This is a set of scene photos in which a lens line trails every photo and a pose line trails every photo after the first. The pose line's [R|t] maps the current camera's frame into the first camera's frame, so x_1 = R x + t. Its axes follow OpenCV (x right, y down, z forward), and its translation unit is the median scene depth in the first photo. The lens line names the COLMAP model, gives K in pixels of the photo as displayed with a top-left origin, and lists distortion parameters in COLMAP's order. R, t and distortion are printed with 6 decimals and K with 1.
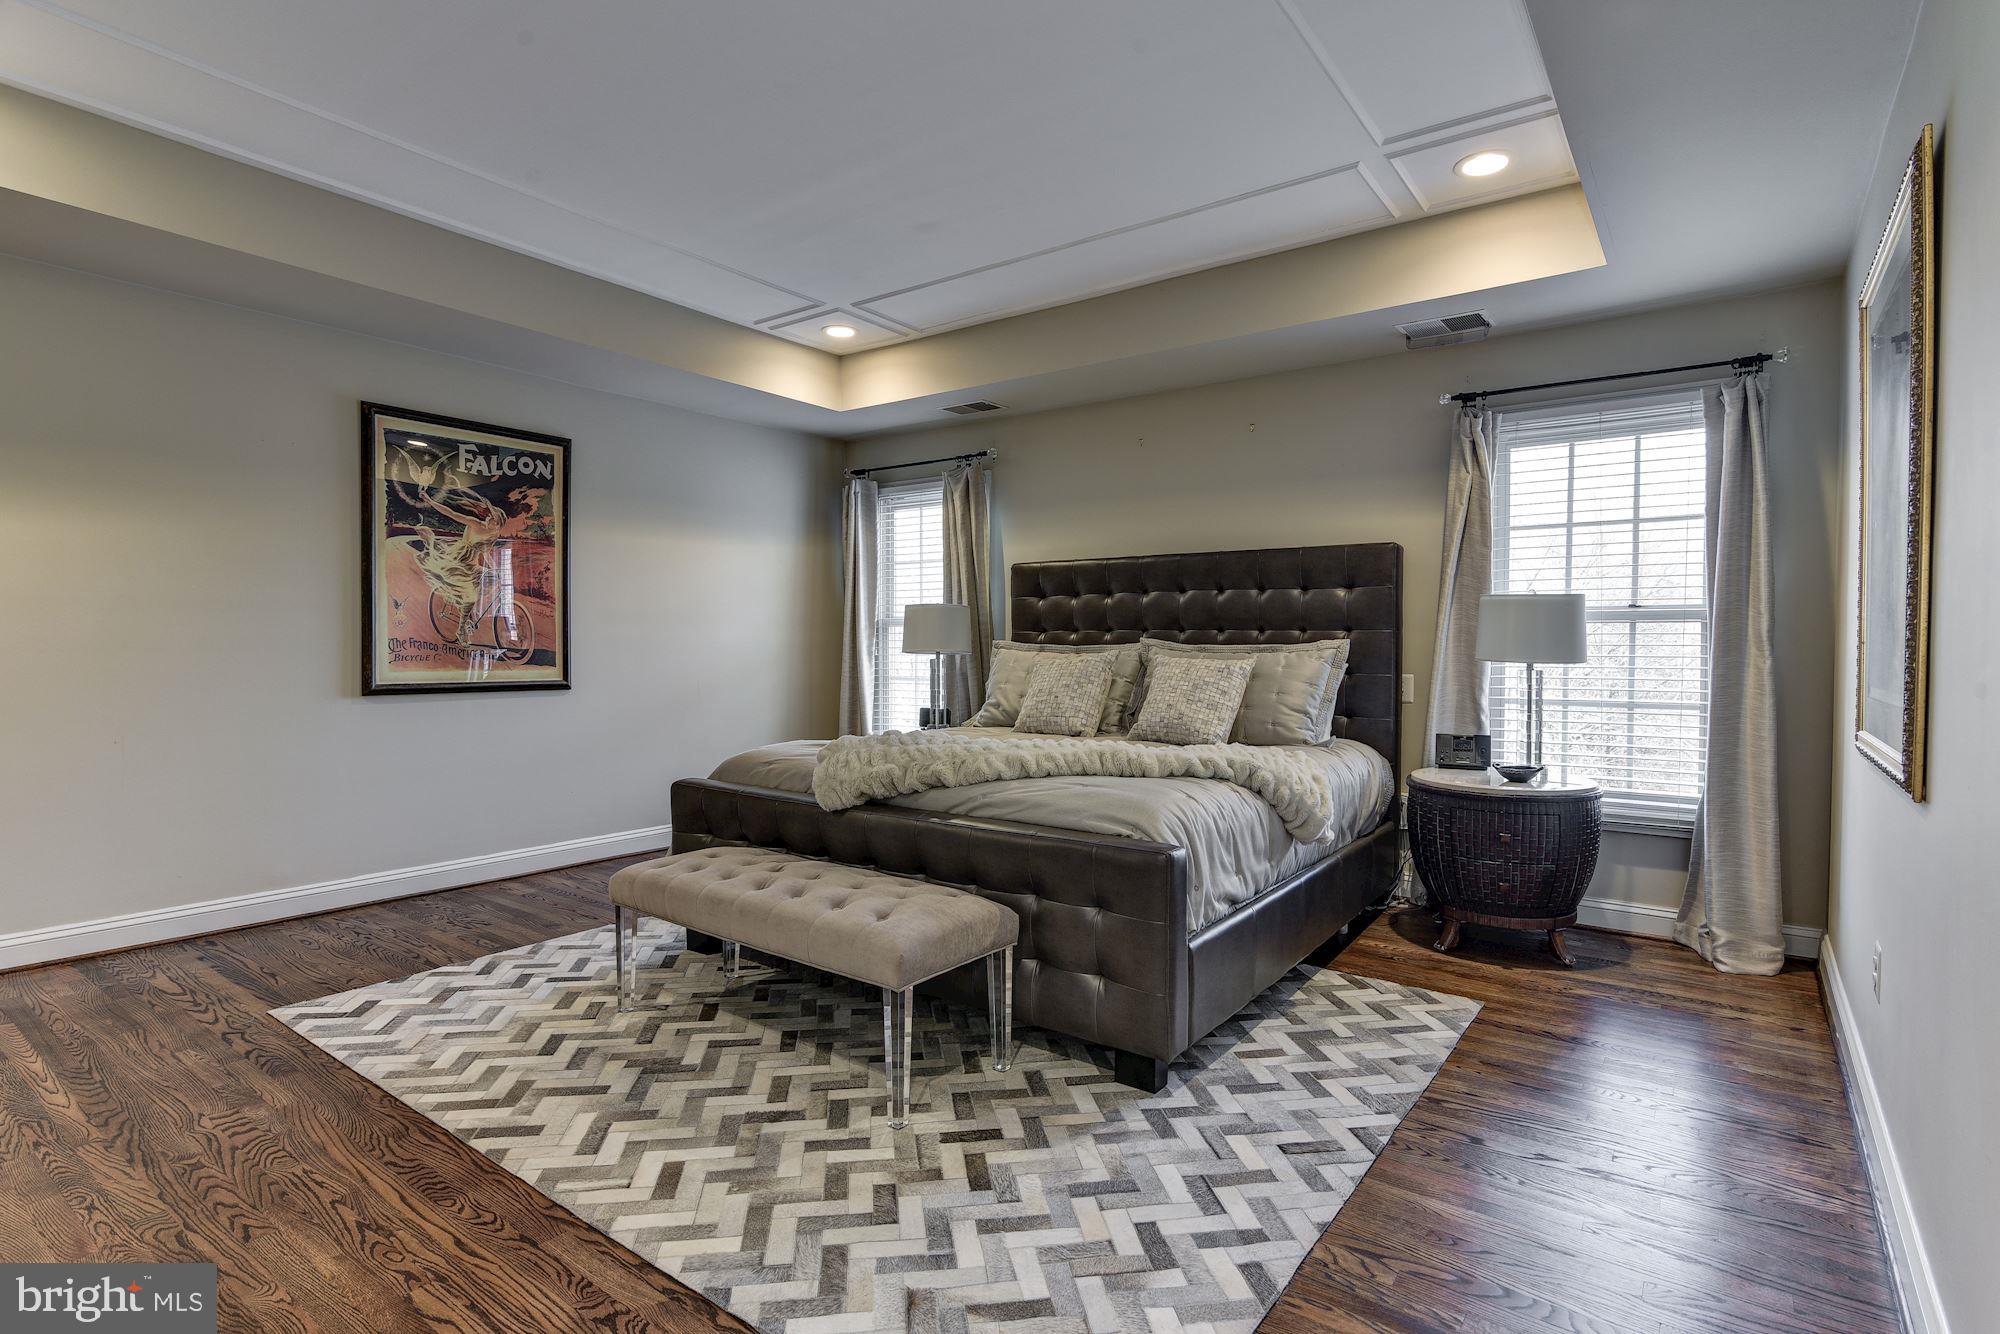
lens RADIAL K [[981.4, 0, 1002.7], [0, 981.4, 661.6], [0, 0, 1]] dist [-0.008445, -0.001847]
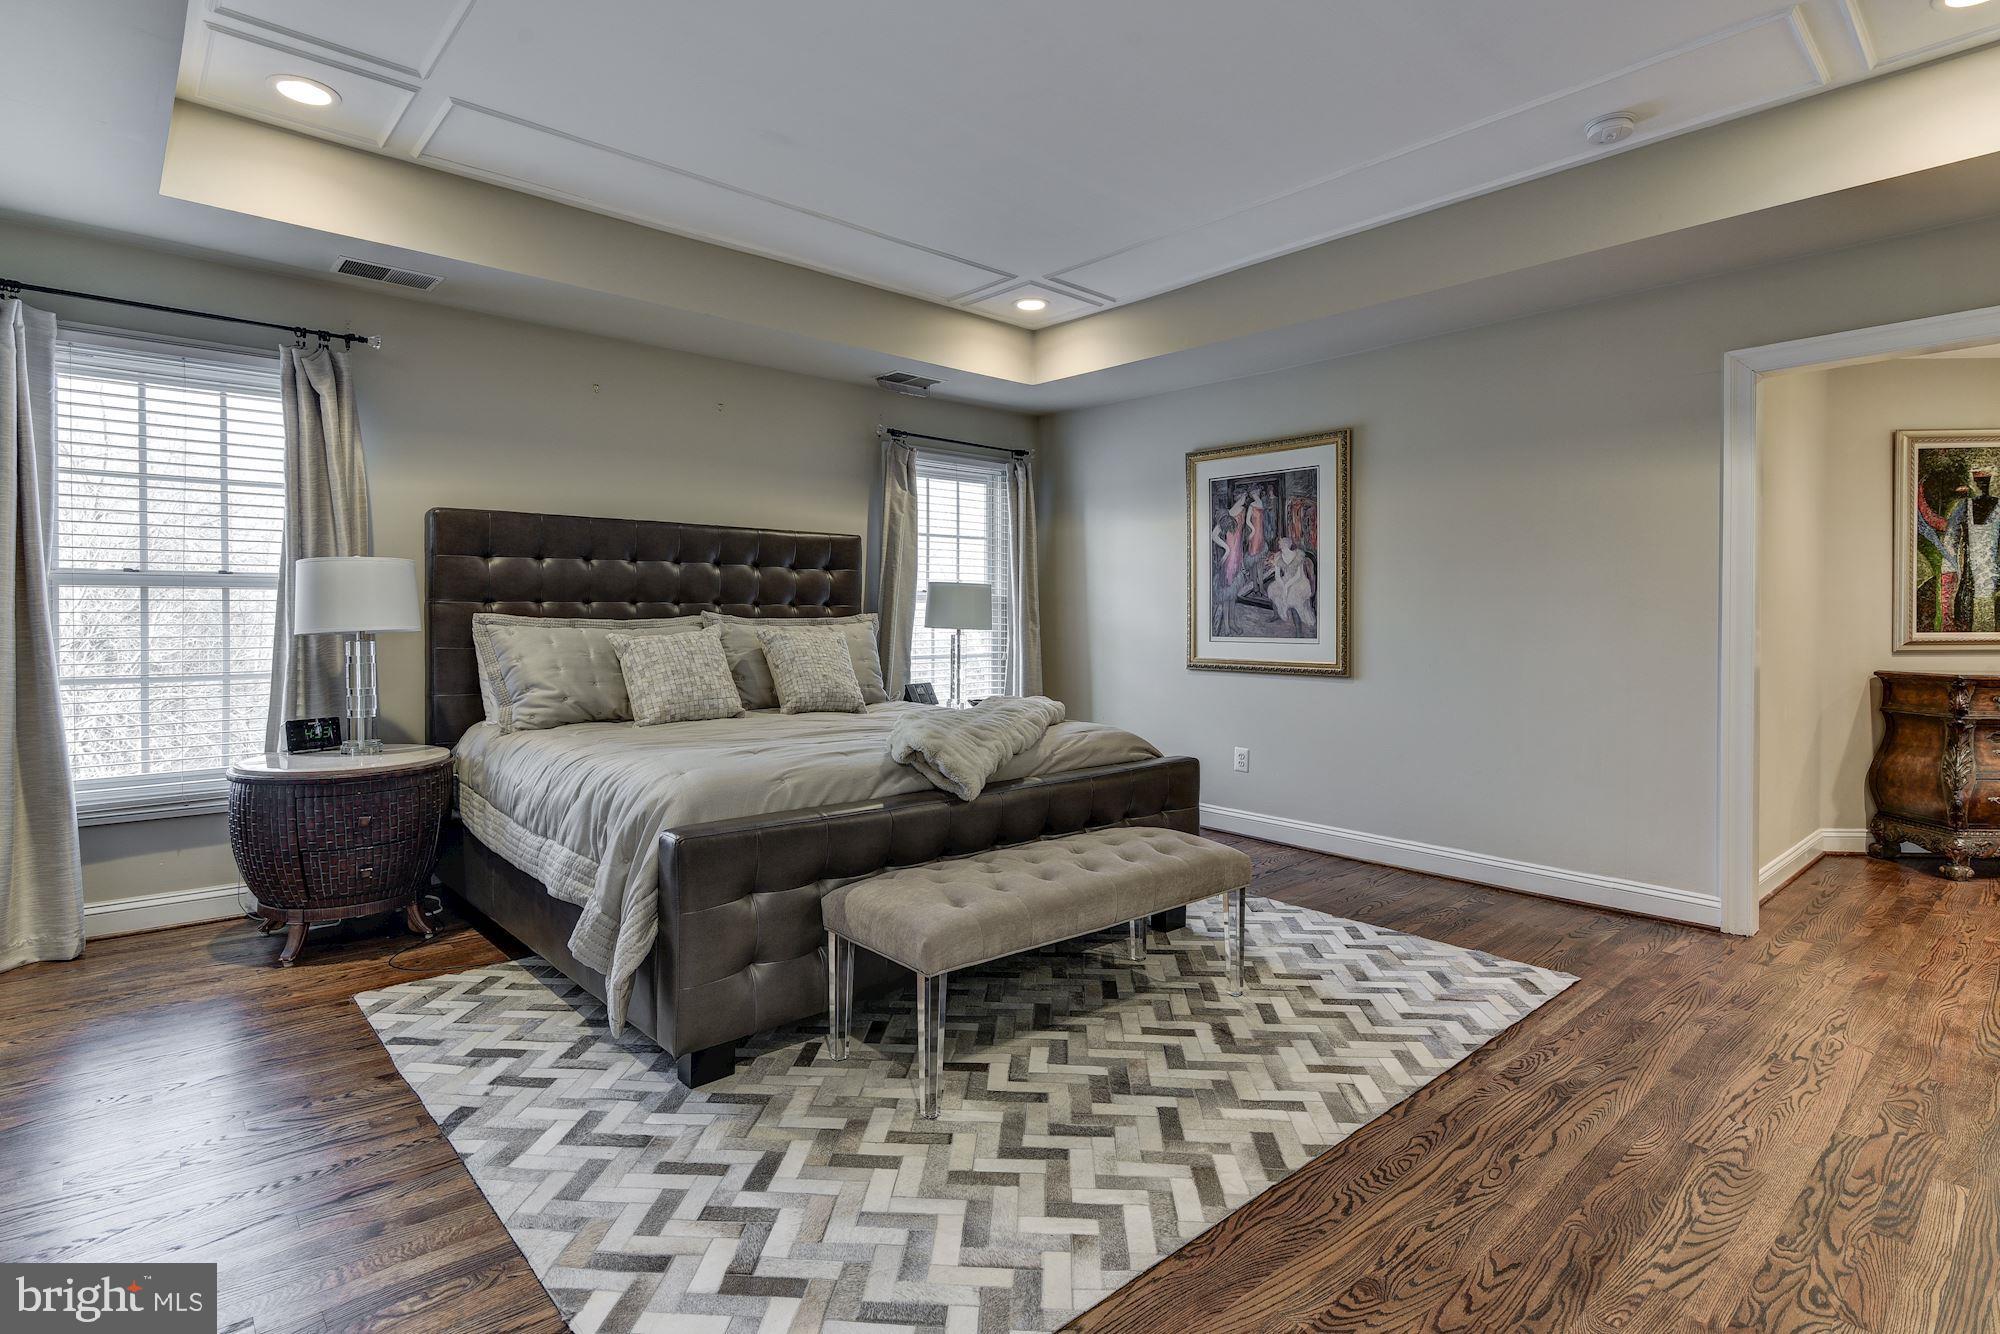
lens RADIAL K [[981.4, 0, 1008.8], [0, 981.4, 616.3], [0, 0, 1]] dist [-0.008445, -0.001847]
pose [[0.209281, -0.003050, 0.977851, -1.161543], [0.017450, 0.999848, -0.000616, -0.022135], [-0.977700, 0.017193, 0.209302, 0.824180]]
